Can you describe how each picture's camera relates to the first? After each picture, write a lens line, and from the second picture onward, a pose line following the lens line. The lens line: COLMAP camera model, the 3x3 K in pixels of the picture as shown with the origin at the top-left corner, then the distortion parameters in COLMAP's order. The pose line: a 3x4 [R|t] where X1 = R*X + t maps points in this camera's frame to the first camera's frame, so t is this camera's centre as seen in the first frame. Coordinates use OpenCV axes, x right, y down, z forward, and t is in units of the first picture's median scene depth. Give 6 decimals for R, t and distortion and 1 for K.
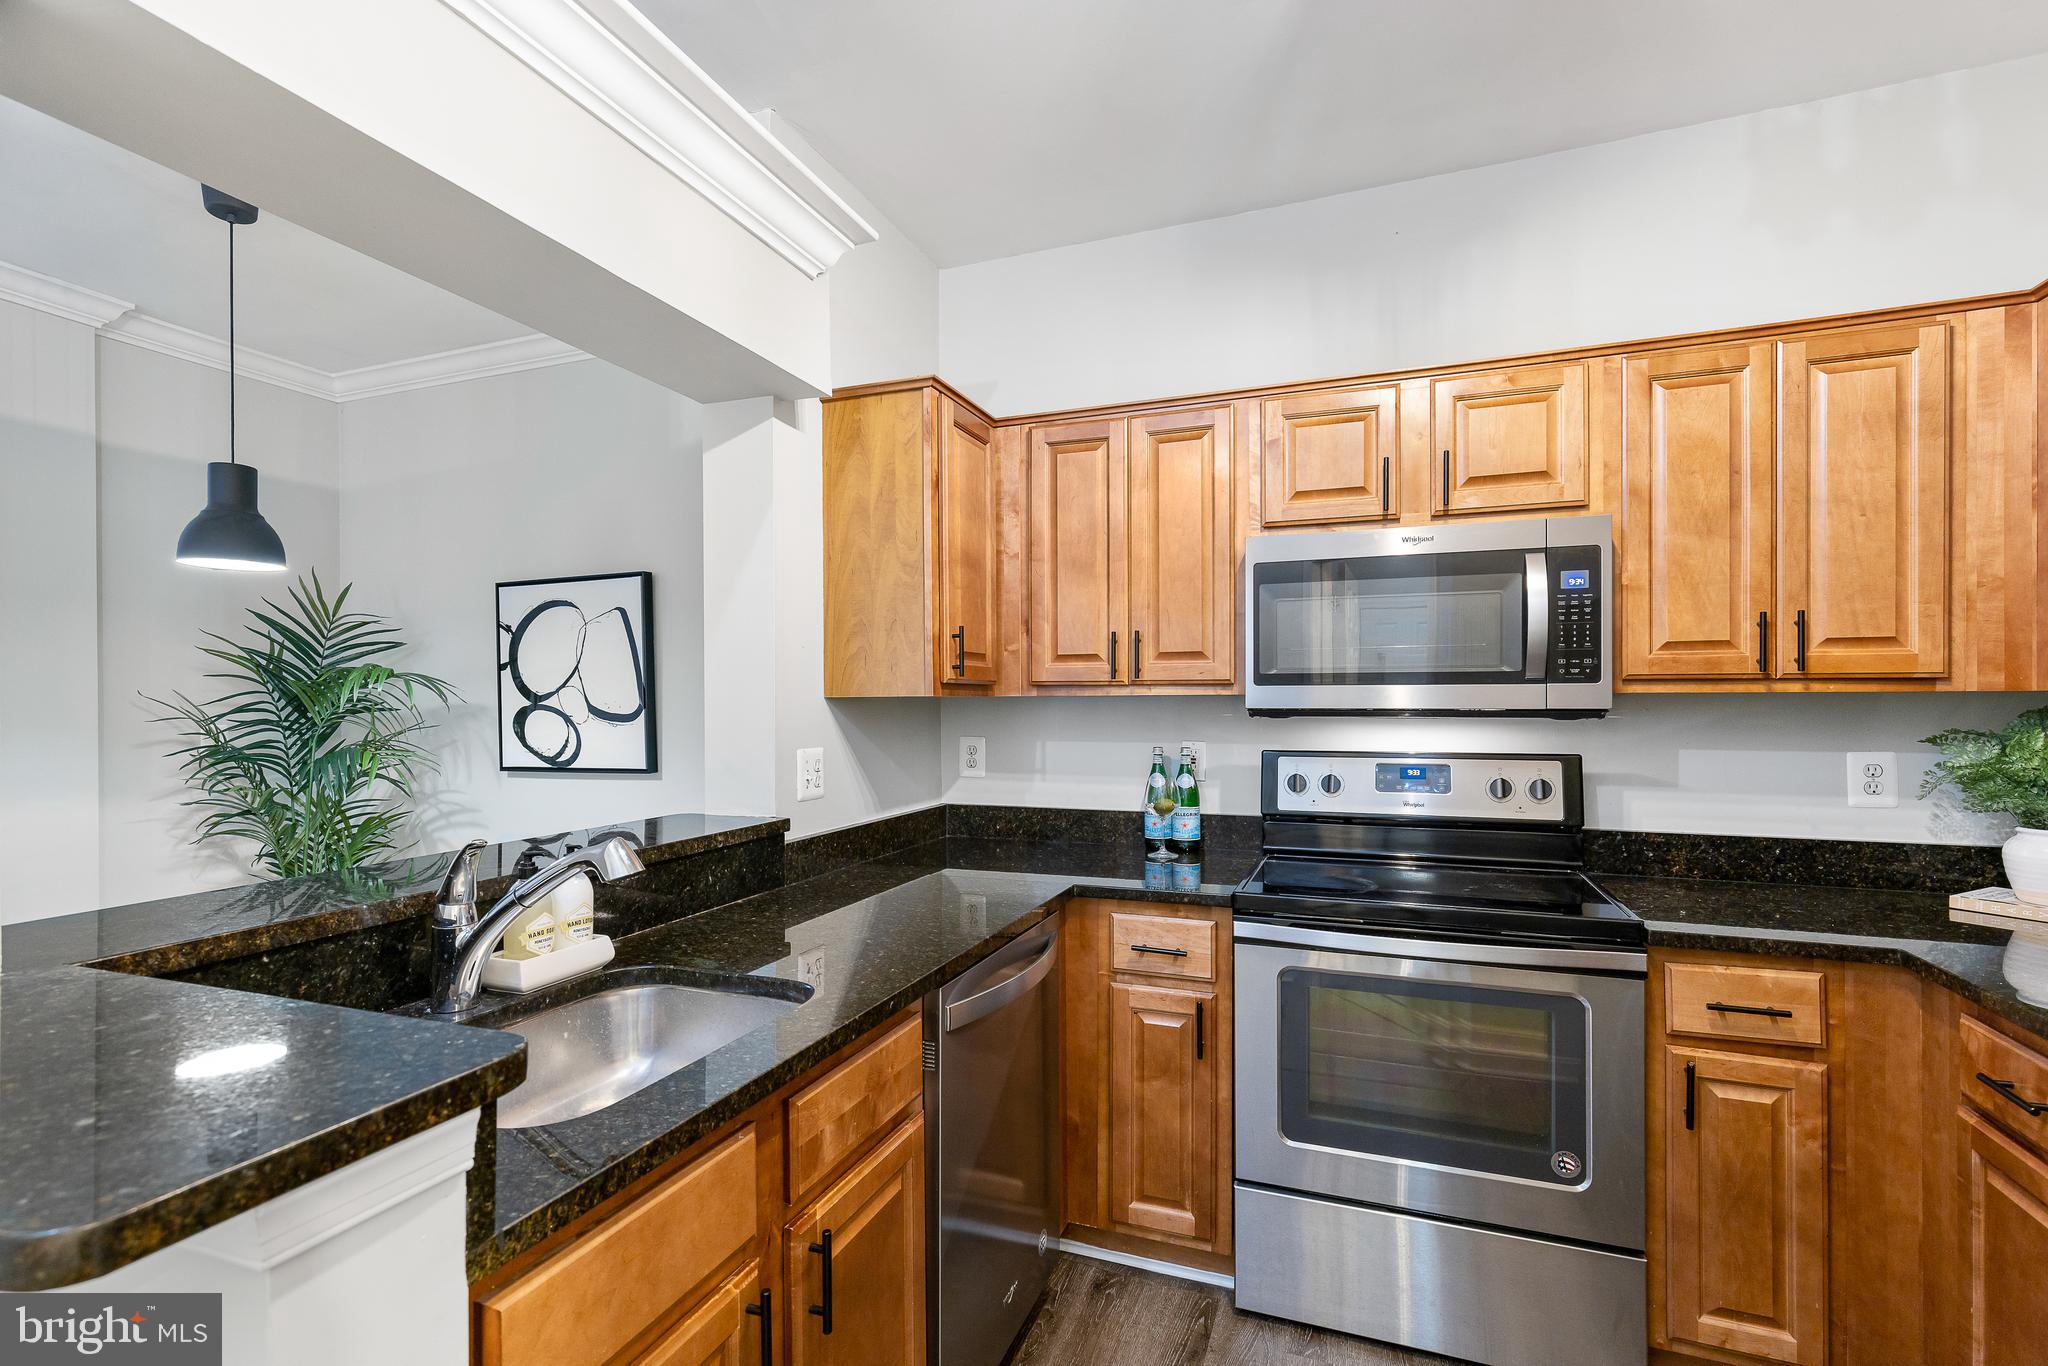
lens RADIAL K [[943.0, 0, 1015.4], [0, 943.0, 697.2], [0, 0, 1]] dist [-0.000548, -0.000227]
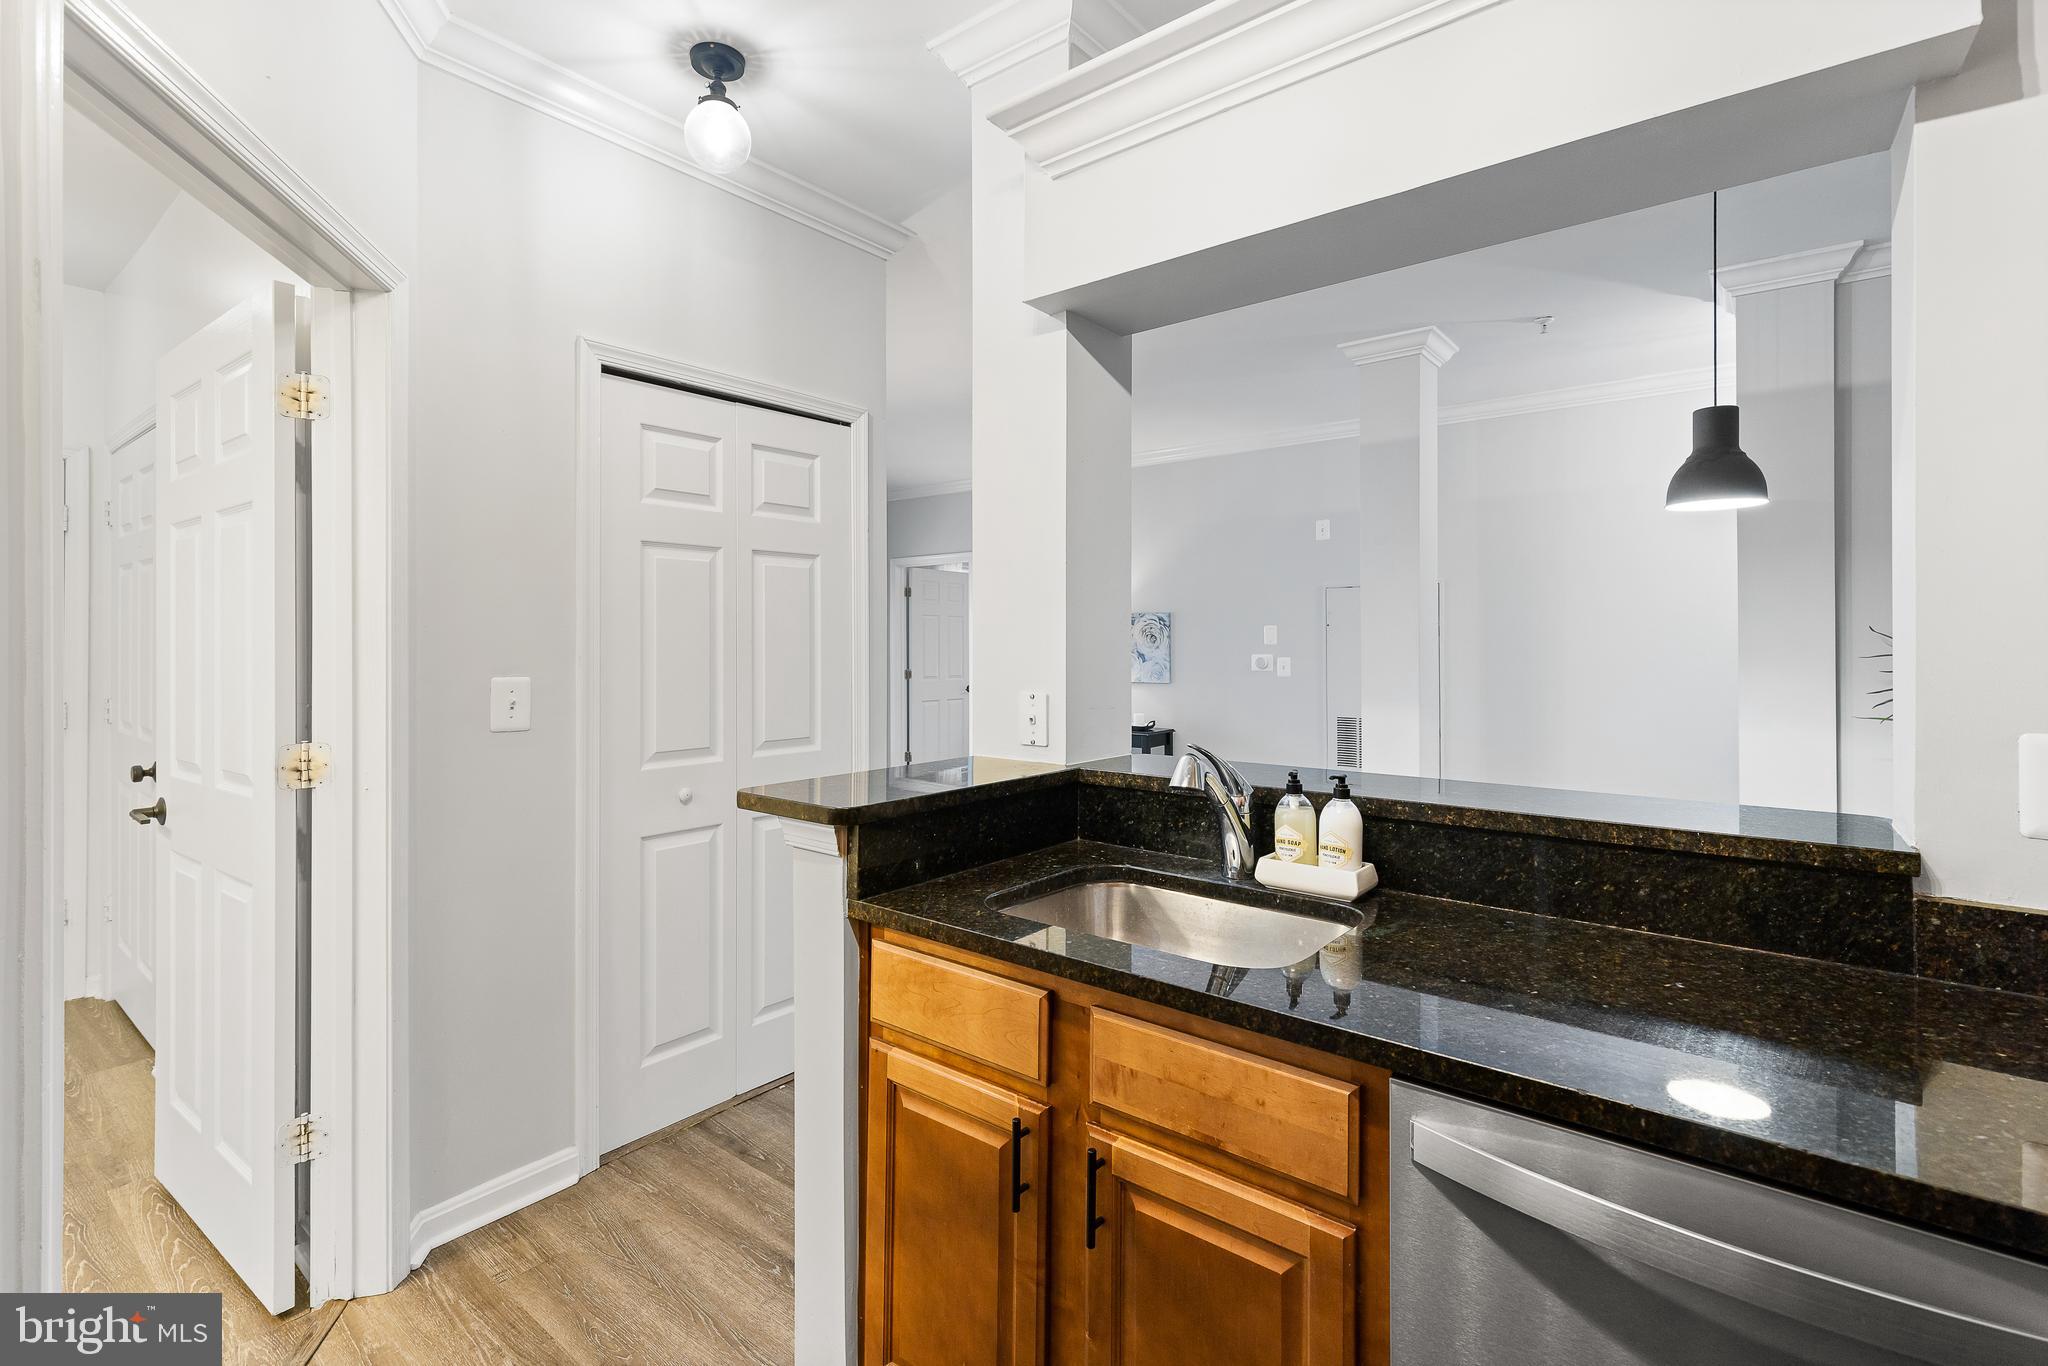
lens RADIAL K [[932.1, 0, 1009.4], [0, 932.1, 656.2], [0, 0, 1]] dist [0.001687, -0.000032]
pose [[-0.310722, 0.018706, -0.950317, 0.268095], [0.003951, 0.999823, 0.018389, 0.002611], [0.950493, 0.001959, -0.310741, 0.419913]]
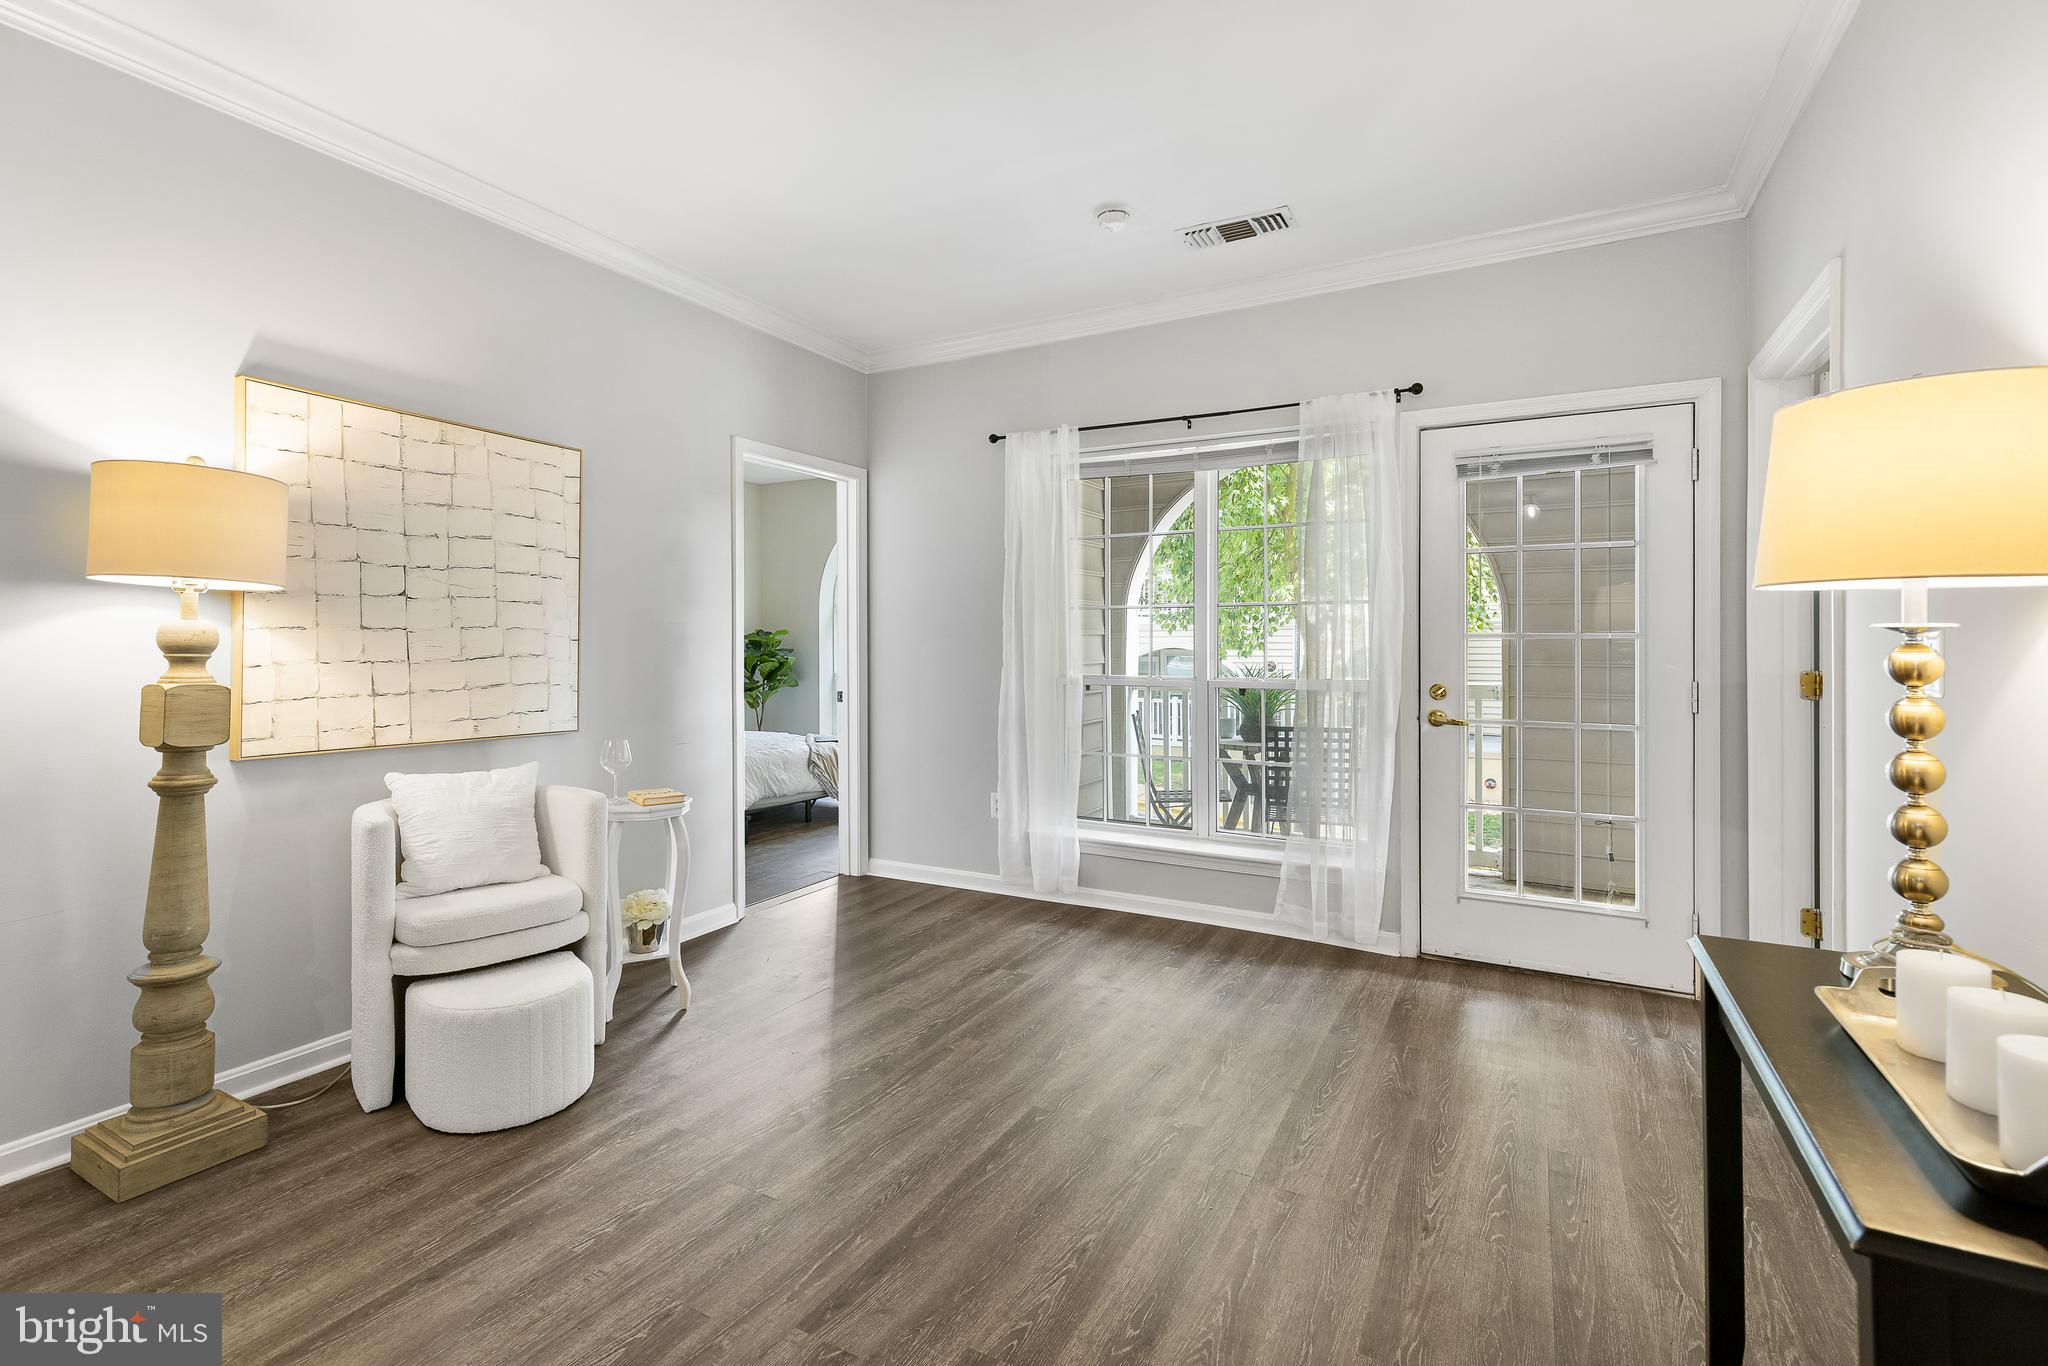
lens RADIAL K [[934.0, 0, 1011.4], [0, 934.0, 644.2], [0, 0, 1]] dist [0.003411, -0.000381]
pose [[-0.989186, 0.011454, 0.146221, -1.371260], [0.011623, 0.999932, 0.000306, 0.048984], [-0.146207, 0.002002, -0.989252, 0.350630]]
